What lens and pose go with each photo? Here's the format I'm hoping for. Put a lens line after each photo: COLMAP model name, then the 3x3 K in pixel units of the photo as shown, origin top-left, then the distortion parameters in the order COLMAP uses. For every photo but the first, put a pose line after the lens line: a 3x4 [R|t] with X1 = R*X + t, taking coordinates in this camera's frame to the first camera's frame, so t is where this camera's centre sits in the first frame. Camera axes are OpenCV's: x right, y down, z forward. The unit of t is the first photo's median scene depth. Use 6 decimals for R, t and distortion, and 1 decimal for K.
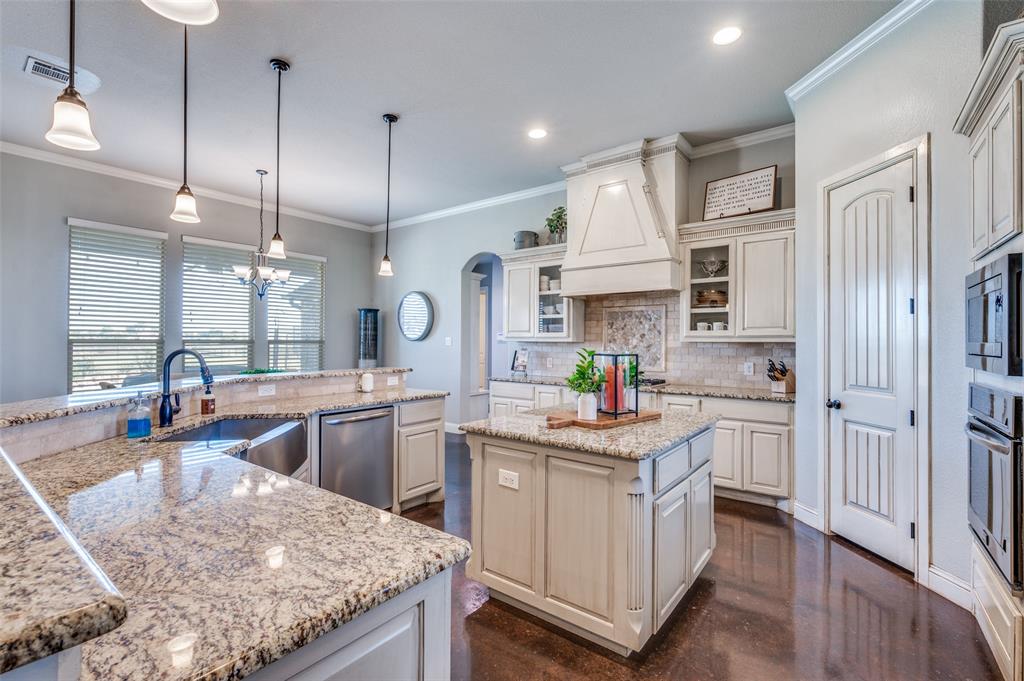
lens RADIAL K [[460.9, 0, 514.2], [0, 460.9, 334.5], [0, 0, 1]] dist [-0.002624, -0.000277]
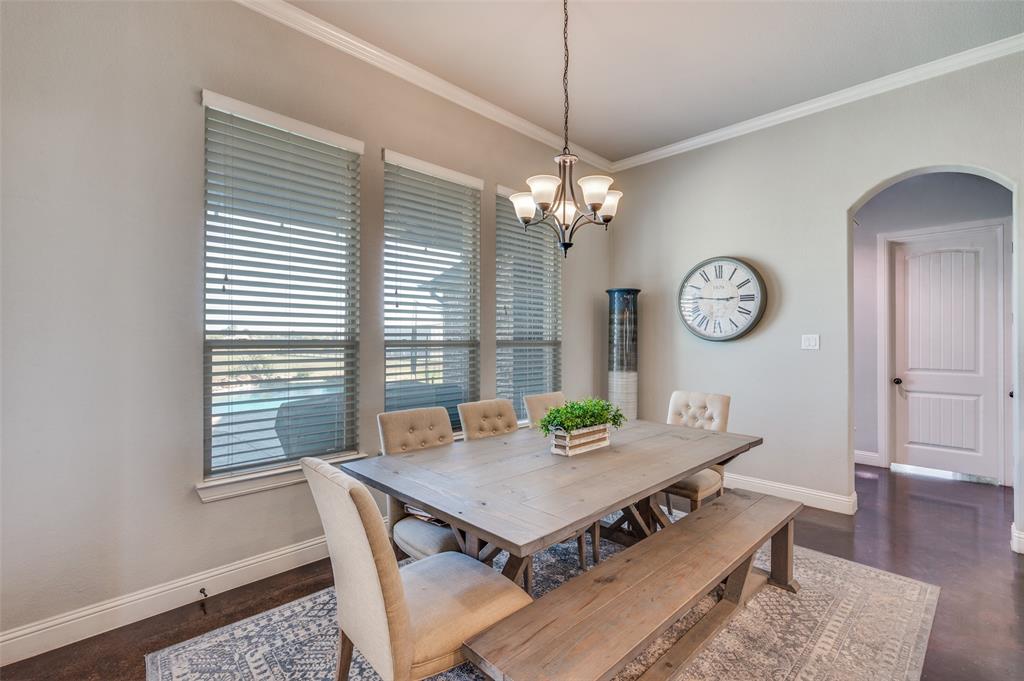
lens RADIAL K [[466.9, 0, 512.1], [0, 466.9, 337.3], [0, 0, 1]] dist [0.001484, 0.000421]
pose [[0.991082, -0.007414, -0.133045, -0.405999], [0.007841, 0.999966, 0.002684, 0.005583], [0.133021, -0.003703, 0.991106, 0.385552]]
